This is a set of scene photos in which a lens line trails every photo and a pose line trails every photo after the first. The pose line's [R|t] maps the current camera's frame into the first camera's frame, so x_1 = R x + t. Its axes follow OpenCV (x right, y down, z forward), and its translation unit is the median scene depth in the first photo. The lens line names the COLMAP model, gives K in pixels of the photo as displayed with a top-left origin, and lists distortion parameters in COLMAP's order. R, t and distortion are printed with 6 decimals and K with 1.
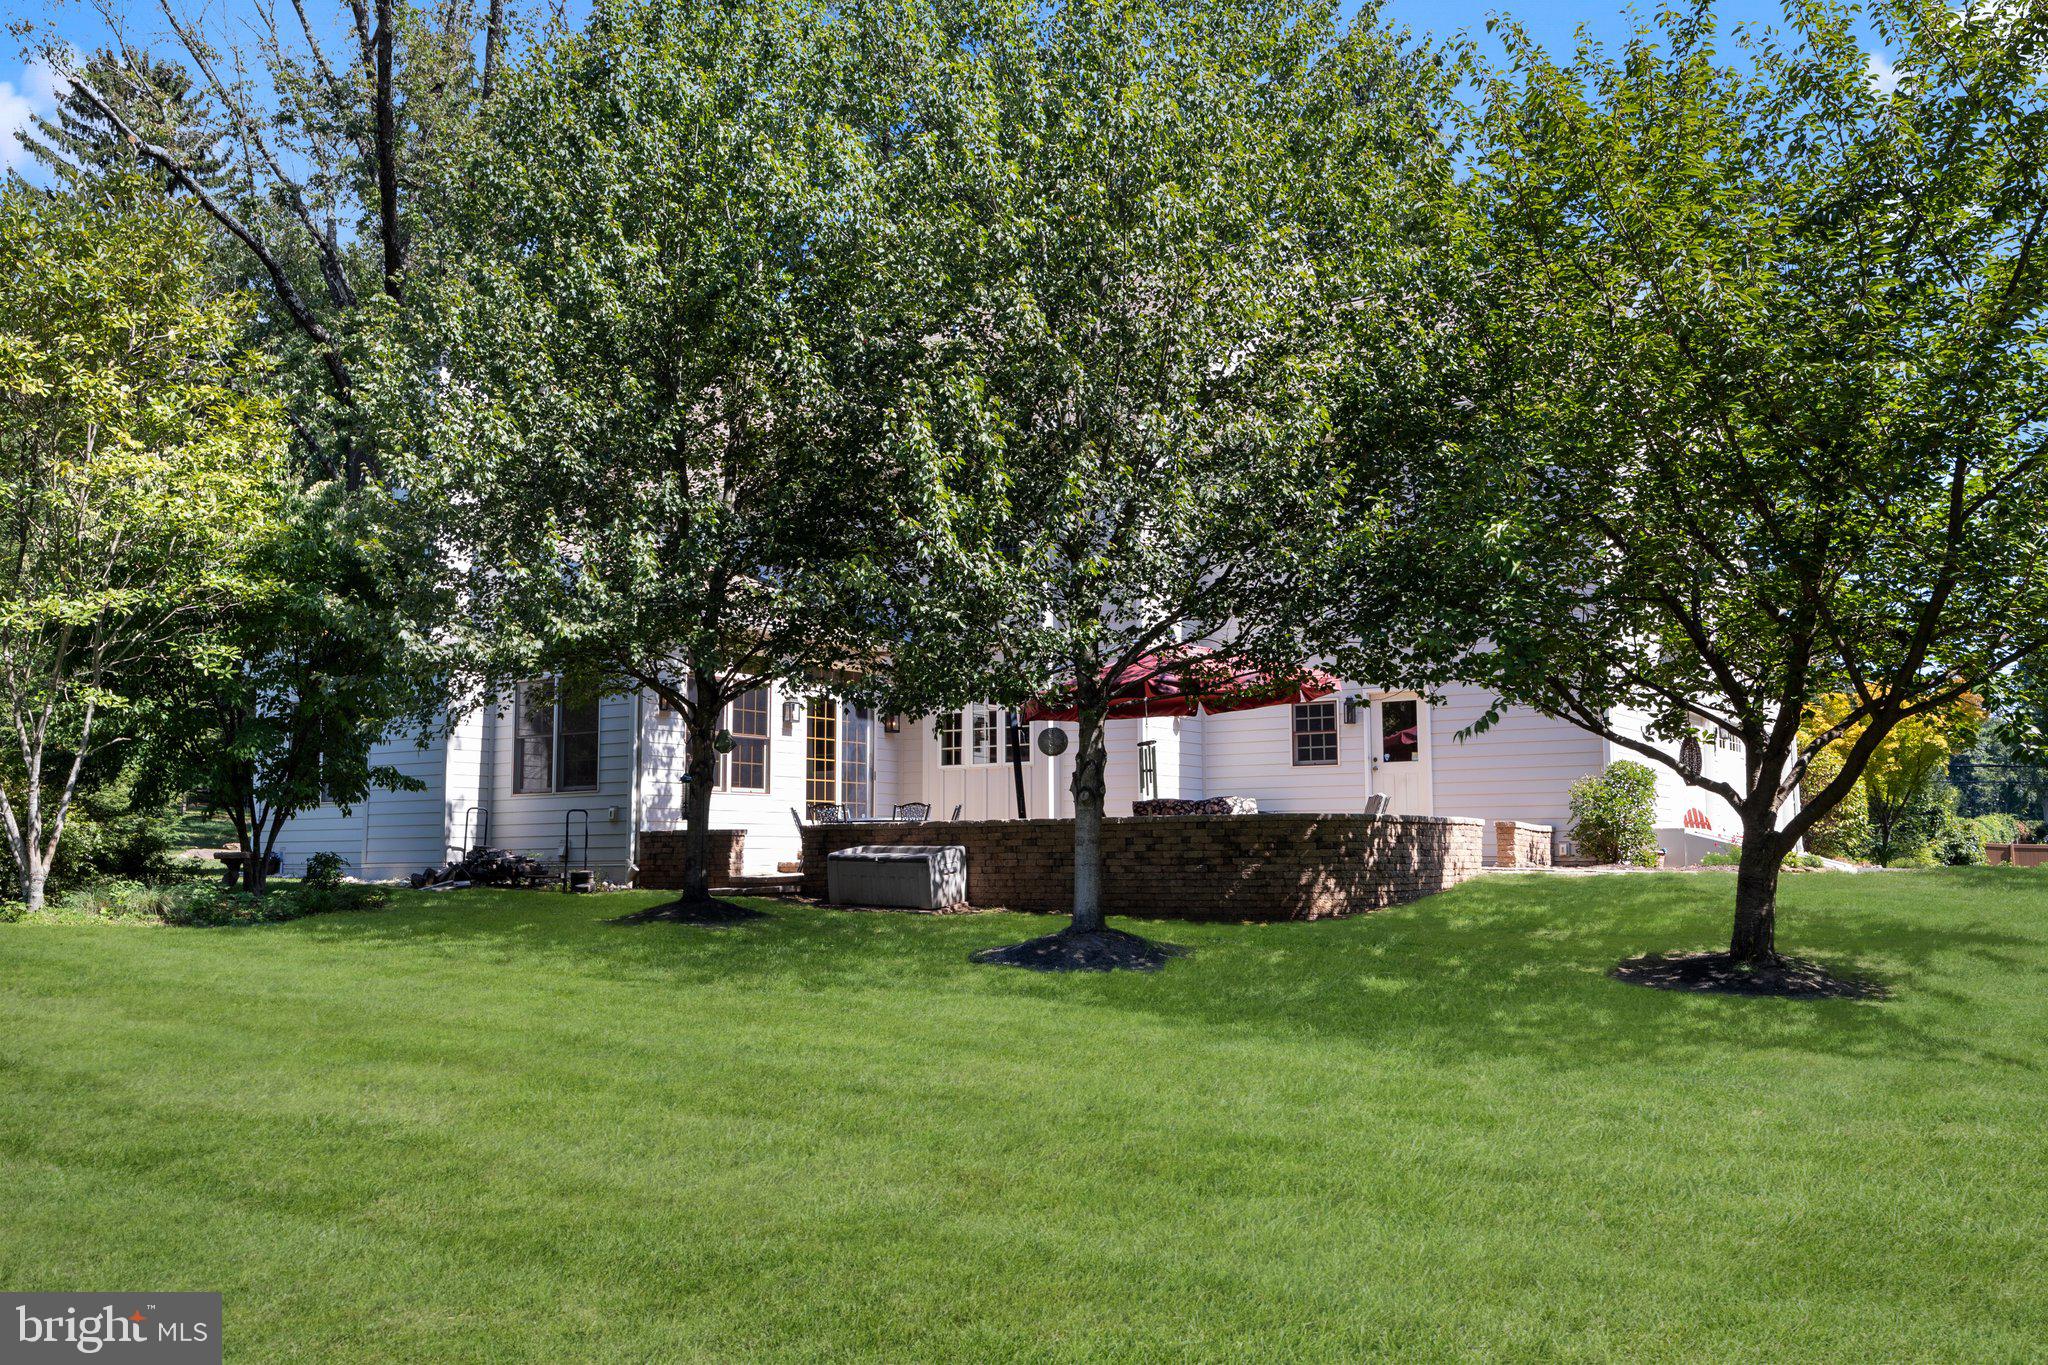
lens RADIAL K [[1813.2, 0, 1024.0], [0, 1813.2, 682.5], [0, 0, 1]] dist [0.033563, -0.002211]
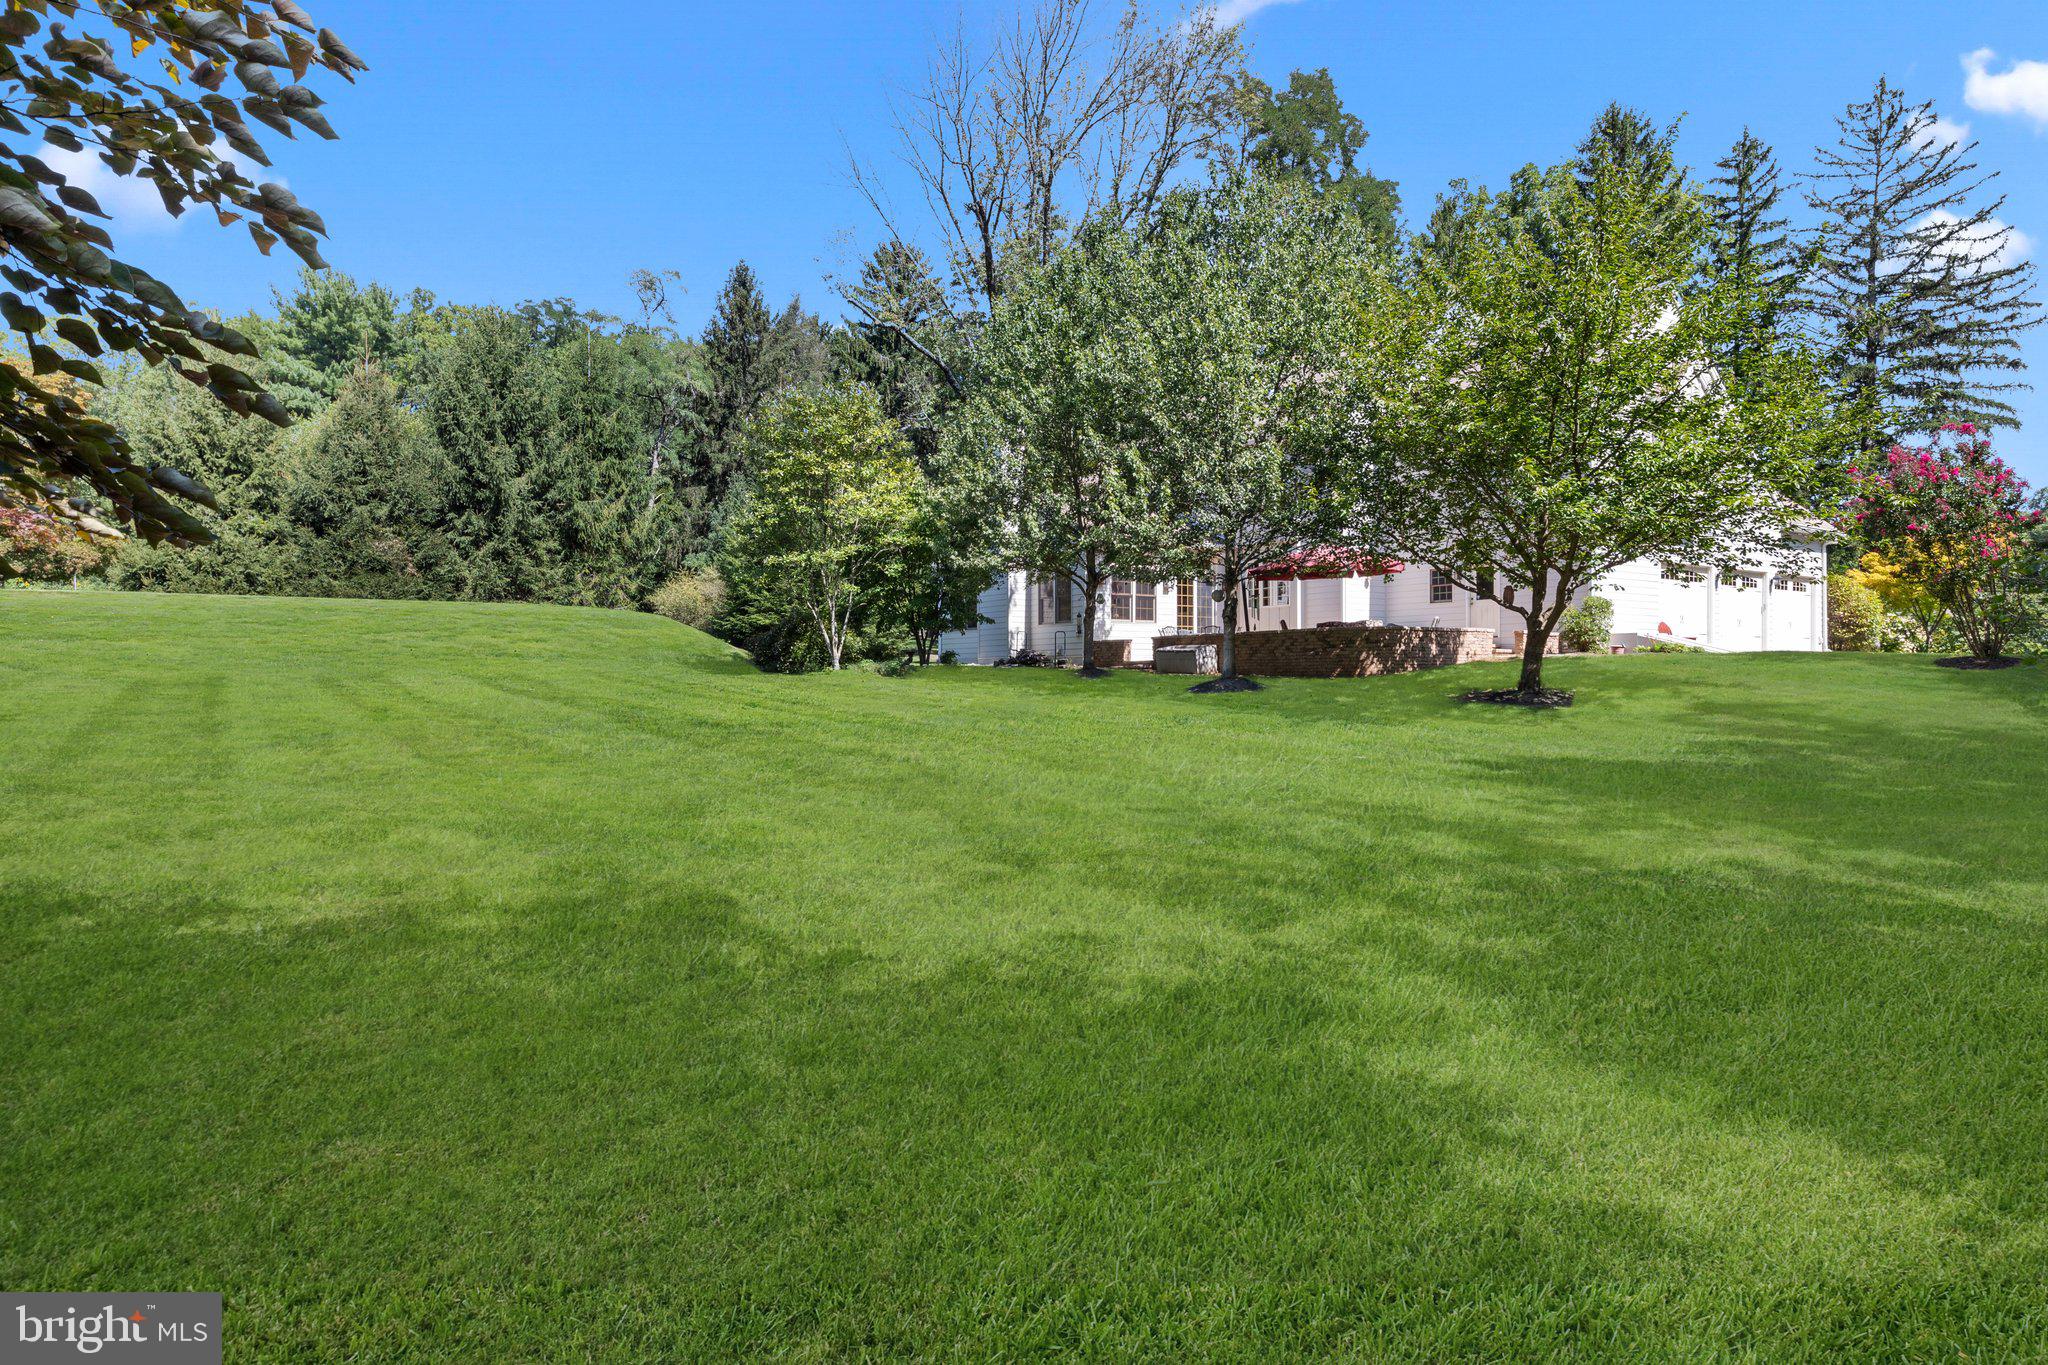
lens RADIAL K [[1100.4, 0, 1031.0], [0, 1100.4, 712.4], [0, 0, 1]] dist [0.001616, 0.000580]
pose [[0.934989, 0.012747, -0.354447, 0.226618], [0.035558, 0.990950, 0.129434, -0.007192], [0.352889, -0.133623, 0.926075, -0.295795]]
